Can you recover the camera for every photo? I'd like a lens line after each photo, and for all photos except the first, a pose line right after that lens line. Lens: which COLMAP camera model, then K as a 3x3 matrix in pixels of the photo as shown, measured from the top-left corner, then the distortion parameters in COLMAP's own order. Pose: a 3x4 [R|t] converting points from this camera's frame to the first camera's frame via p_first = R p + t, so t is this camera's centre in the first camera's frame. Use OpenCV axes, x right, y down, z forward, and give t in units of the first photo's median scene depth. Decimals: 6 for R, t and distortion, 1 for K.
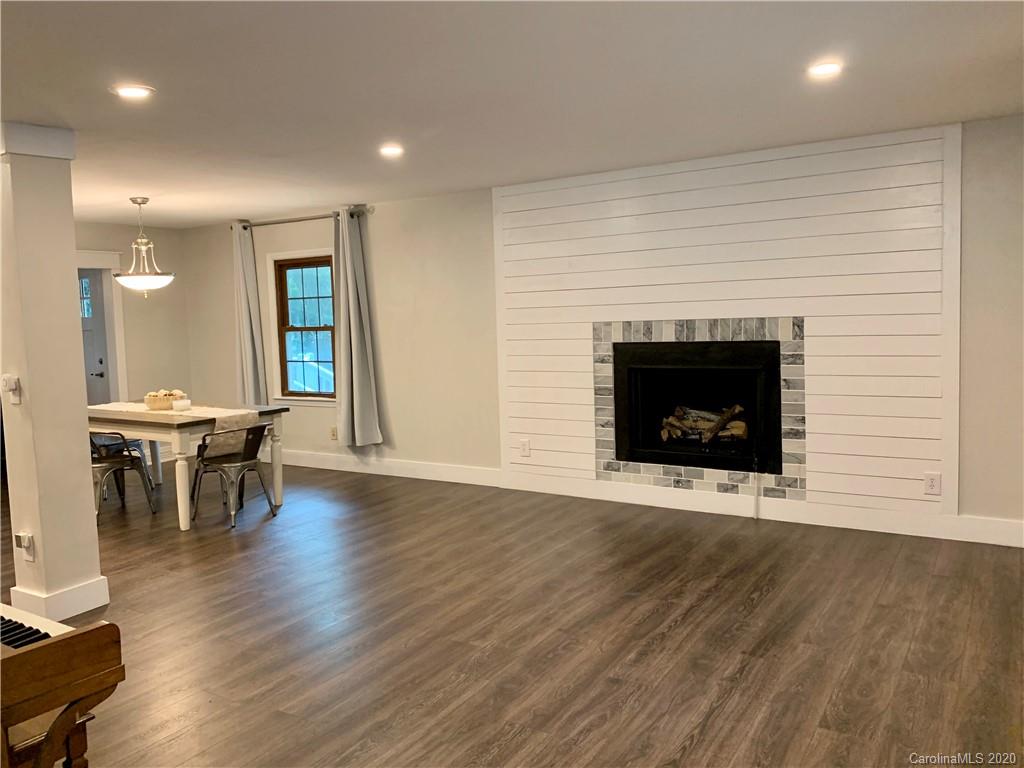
lens RADIAL K [[787.7, 0, 511.7], [0, 787.7, 370.9], [0, 0, 1]] dist [0.107187, -0.151795]
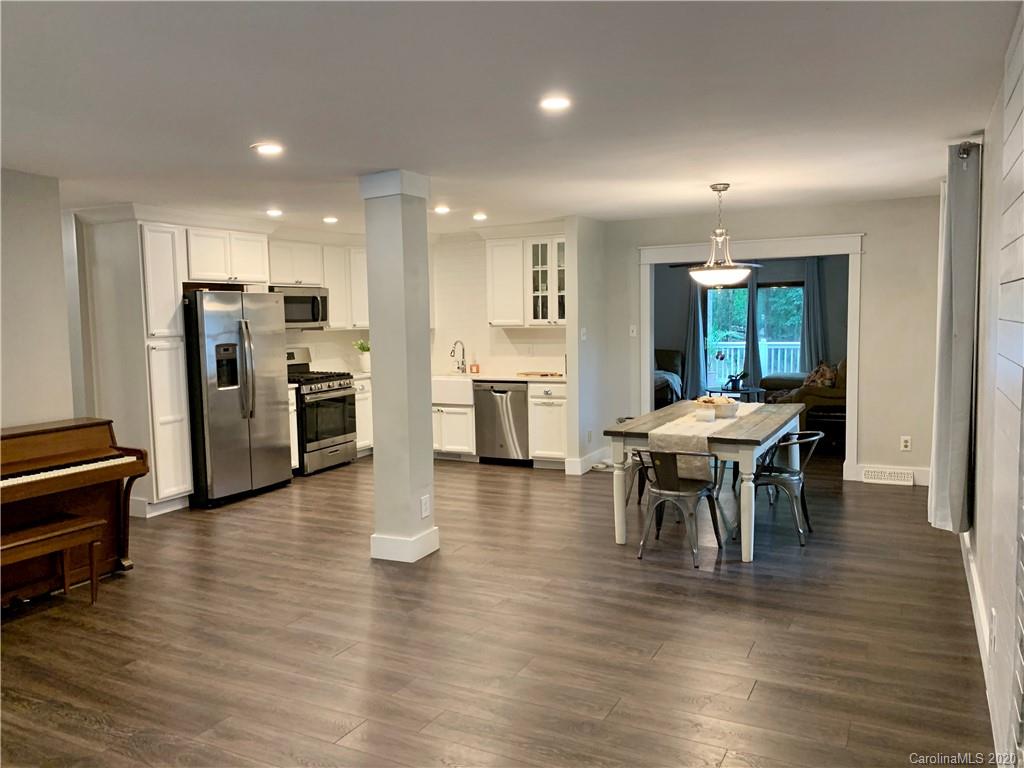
lens RADIAL K [[787.7, 0, 511.7], [0, 787.7, 370.9], [0, 0, 1]] dist [0.107187, -0.151795]
pose [[0.083789, 0.101958, -0.991254, 0.498095], [-0.055035, 0.993707, 0.097559, -0.090288], [0.994963, 0.046379, 0.088873, 0.779161]]
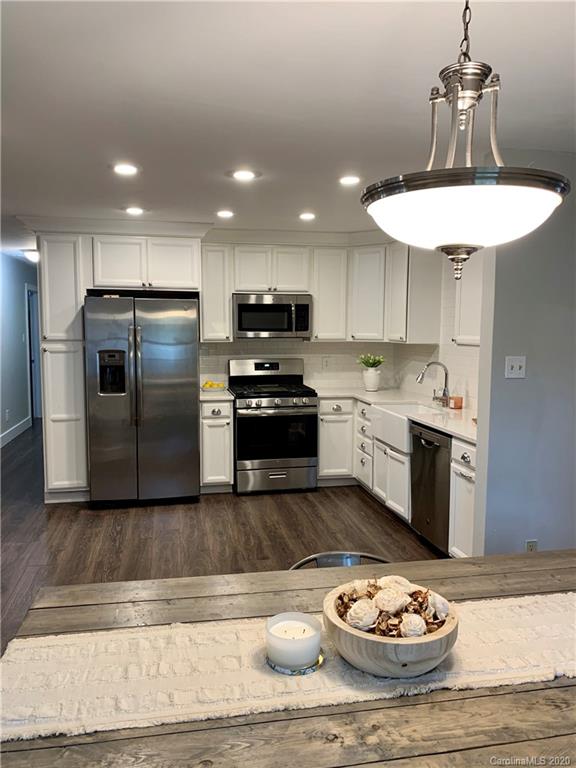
lens RADIAL K [[590.7, 0, 288.0], [0, 590.7, 384.0], [0, 0, 1]] dist [0.107187, -0.151795]
pose [[-0.727113, 0.093035, -0.680184, -0.283335], [-0.033540, 0.984778, 0.170552, -0.101328], [0.685698, 0.146824, -0.712925, 1.268751]]
